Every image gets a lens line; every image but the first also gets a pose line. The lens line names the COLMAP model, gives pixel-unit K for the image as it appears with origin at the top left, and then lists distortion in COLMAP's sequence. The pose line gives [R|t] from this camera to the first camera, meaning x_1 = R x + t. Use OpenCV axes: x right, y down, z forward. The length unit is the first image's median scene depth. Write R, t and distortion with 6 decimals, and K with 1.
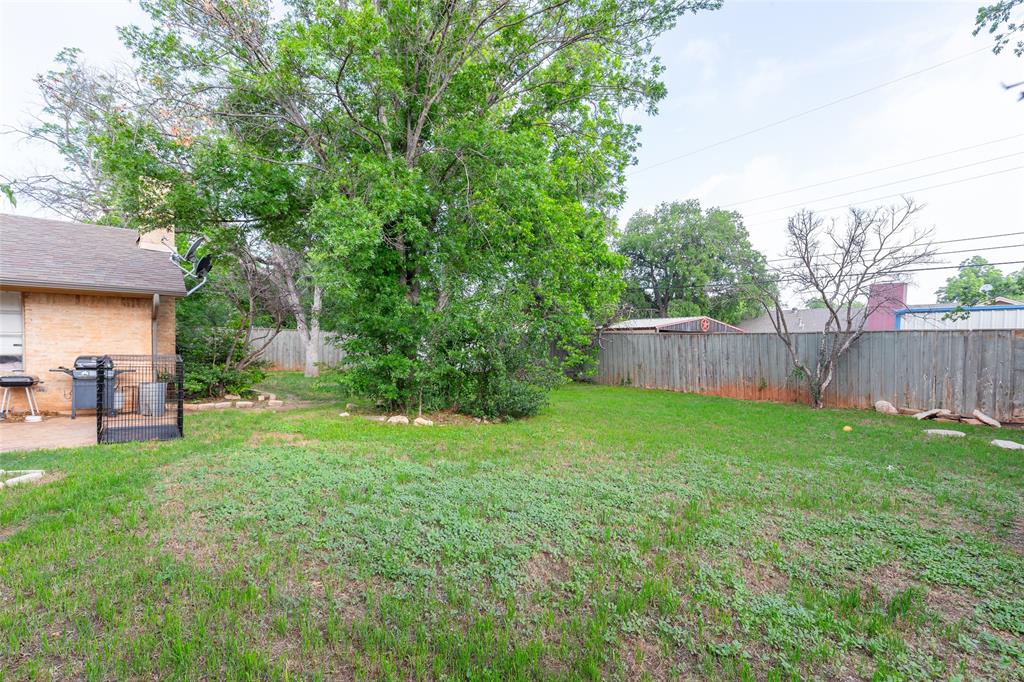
lens RADIAL K [[463.2, 0, 498.2], [0, 463.2, 345.6], [0, 0, 1]] dist [0.009986, -0.001510]
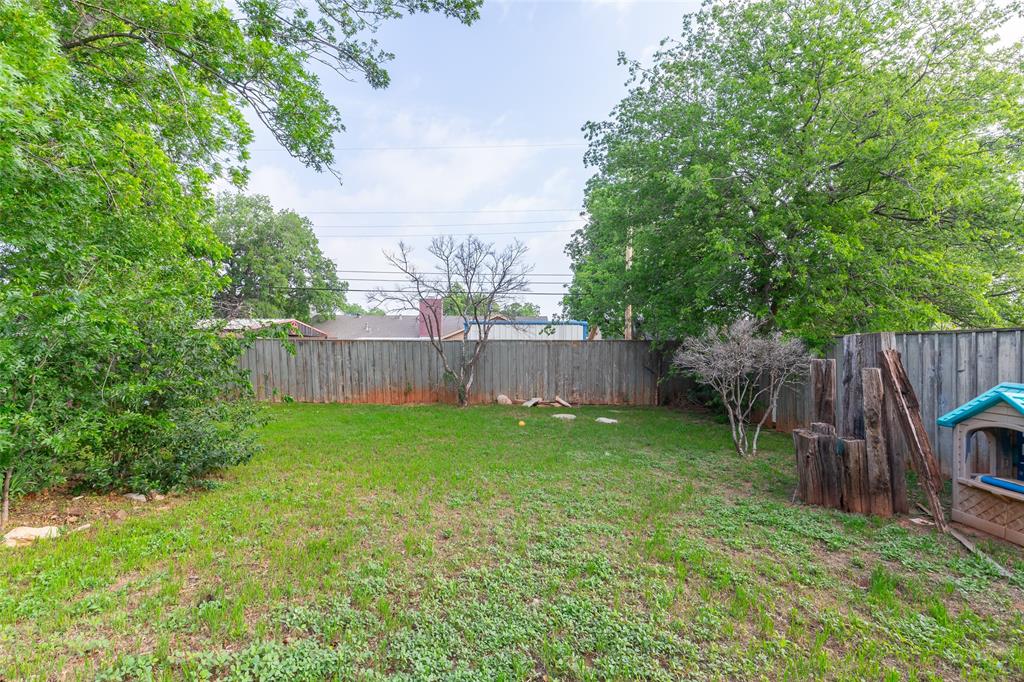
lens RADIAL K [[463.2, 0, 511.7], [0, 463.2, 334.8], [0, 0, 1]] dist [0.009986, -0.001510]
pose [[0.628344, 0.010127, 0.777870, -0.114704], [0.010797, 0.999705, -0.021737, -0.014458], [-0.777861, 0.022057, 0.628050, 0.145303]]
